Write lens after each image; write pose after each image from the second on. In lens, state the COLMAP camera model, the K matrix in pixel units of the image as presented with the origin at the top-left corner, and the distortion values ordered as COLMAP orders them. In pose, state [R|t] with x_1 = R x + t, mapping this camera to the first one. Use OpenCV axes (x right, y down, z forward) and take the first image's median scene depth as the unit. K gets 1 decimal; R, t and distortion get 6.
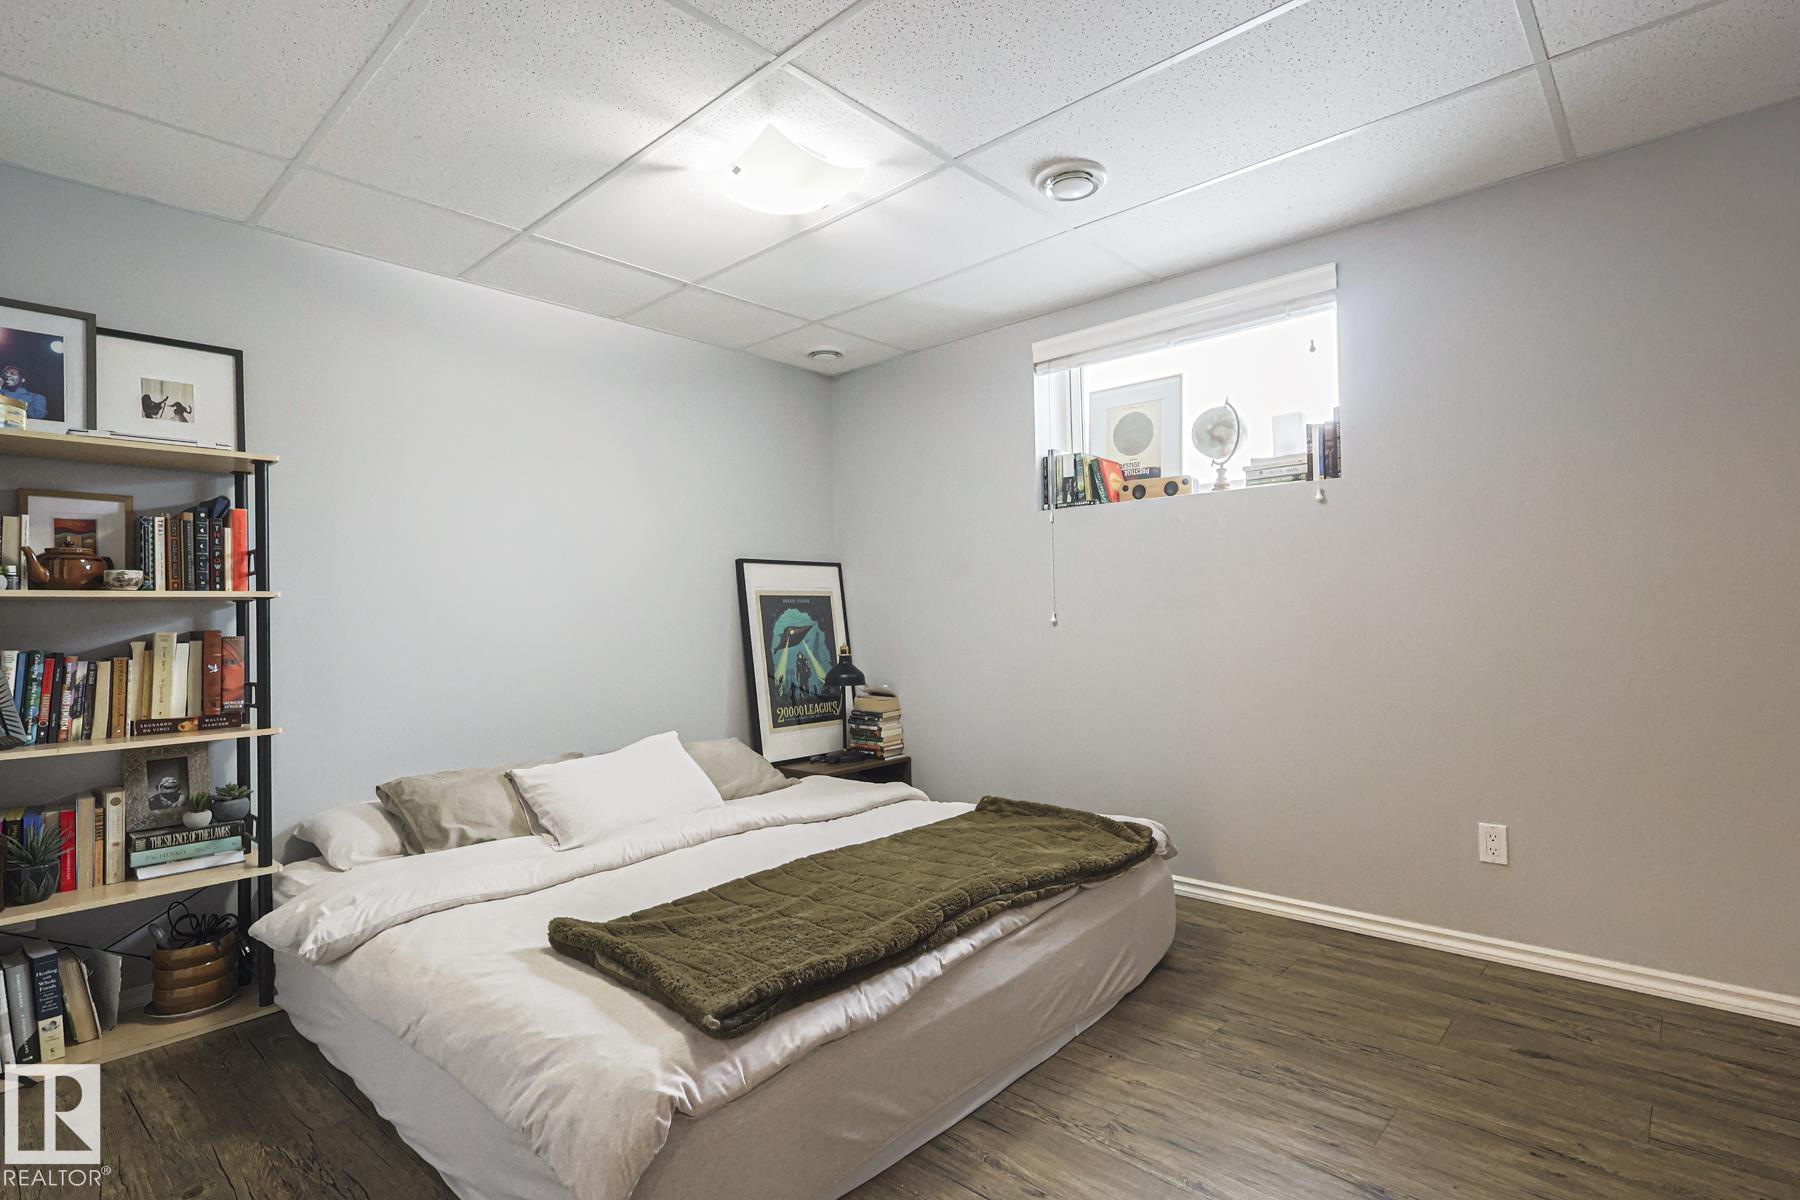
lens RADIAL K [[879.7, 0, 889.4], [0, 879.7, 599.3], [0, 0, 1]] dist [-0.001664, -0.000195]
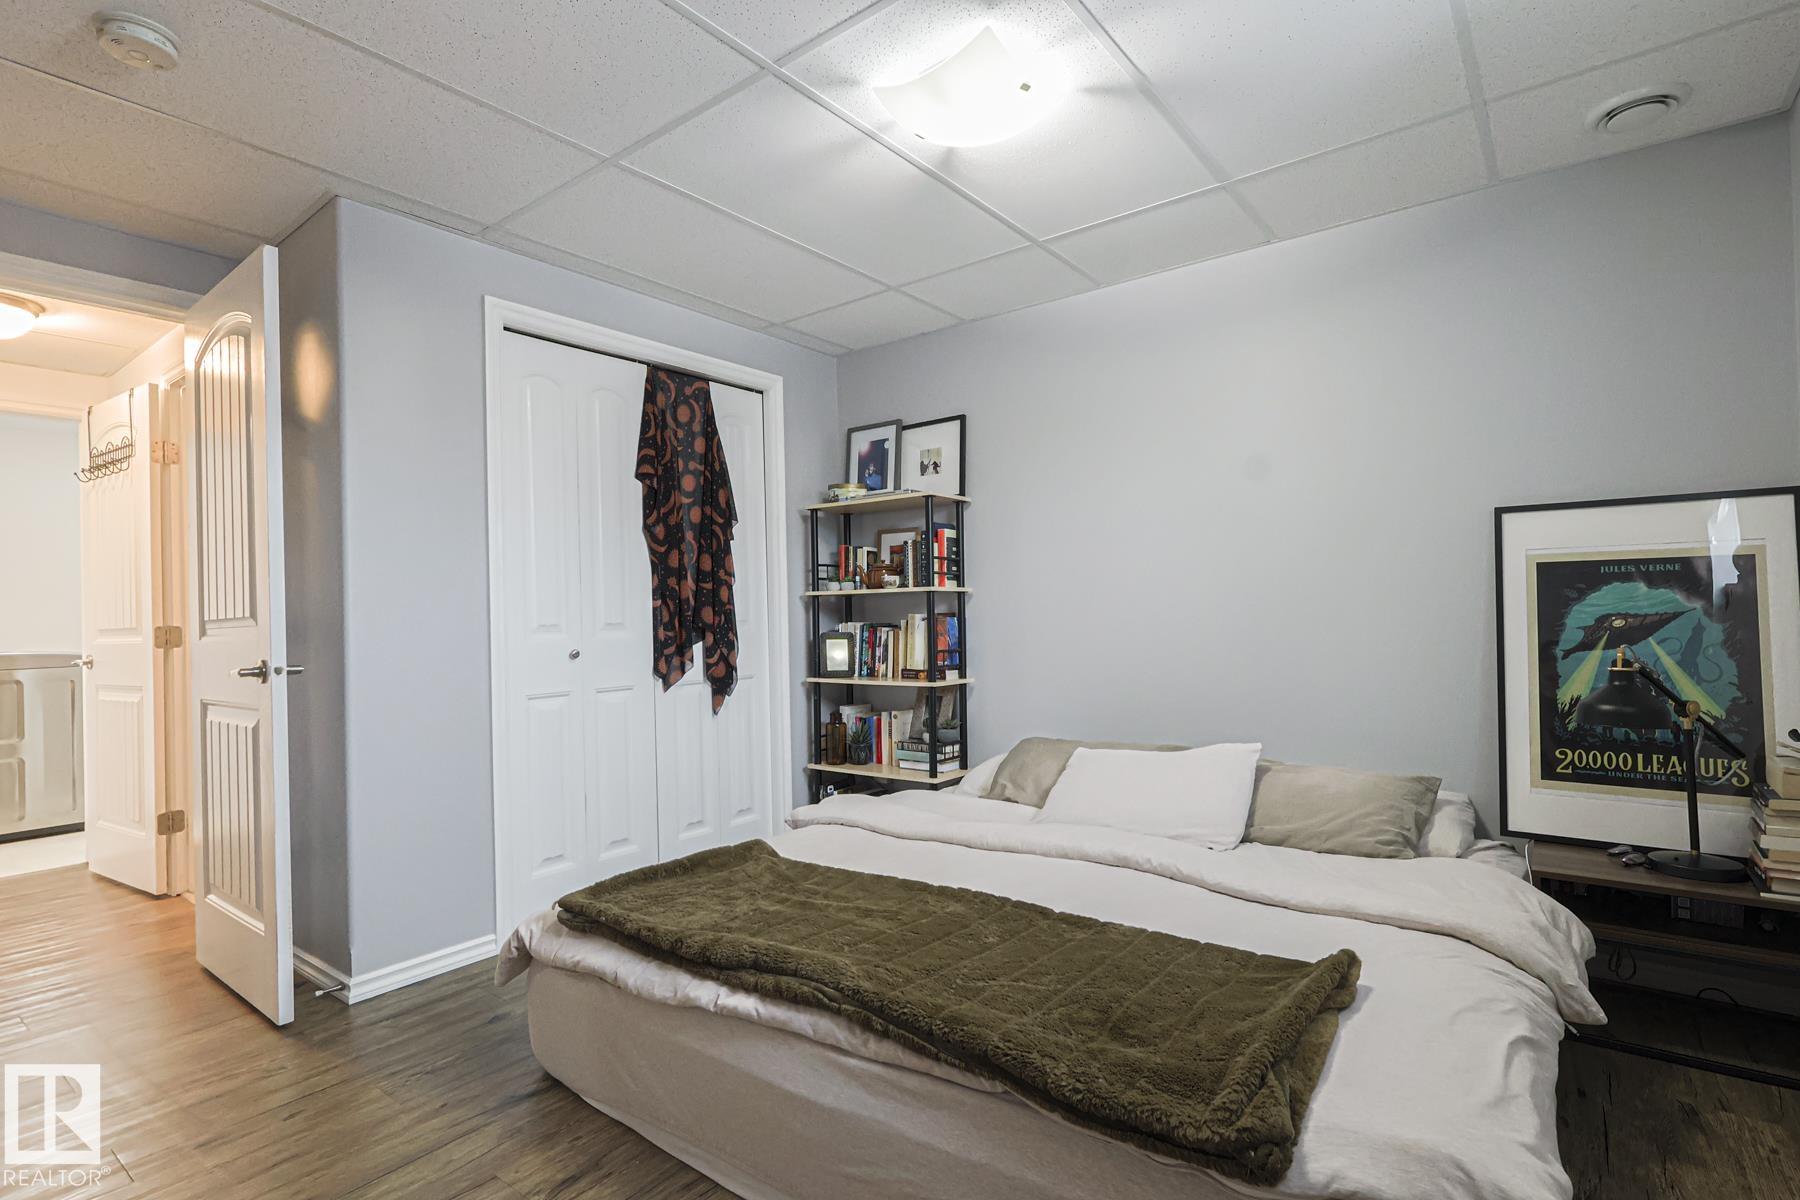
lens RADIAL K [[879.7, 0, 889.4], [0, 879.7, 599.3], [0, 0, 1]] dist [-0.001664, -0.000195]
pose [[0.088431, 0.004069, -0.996074, 0.729044], [0.039055, 0.999209, 0.007549, -0.002008], [0.995316, -0.039569, 0.088202, 0.824929]]
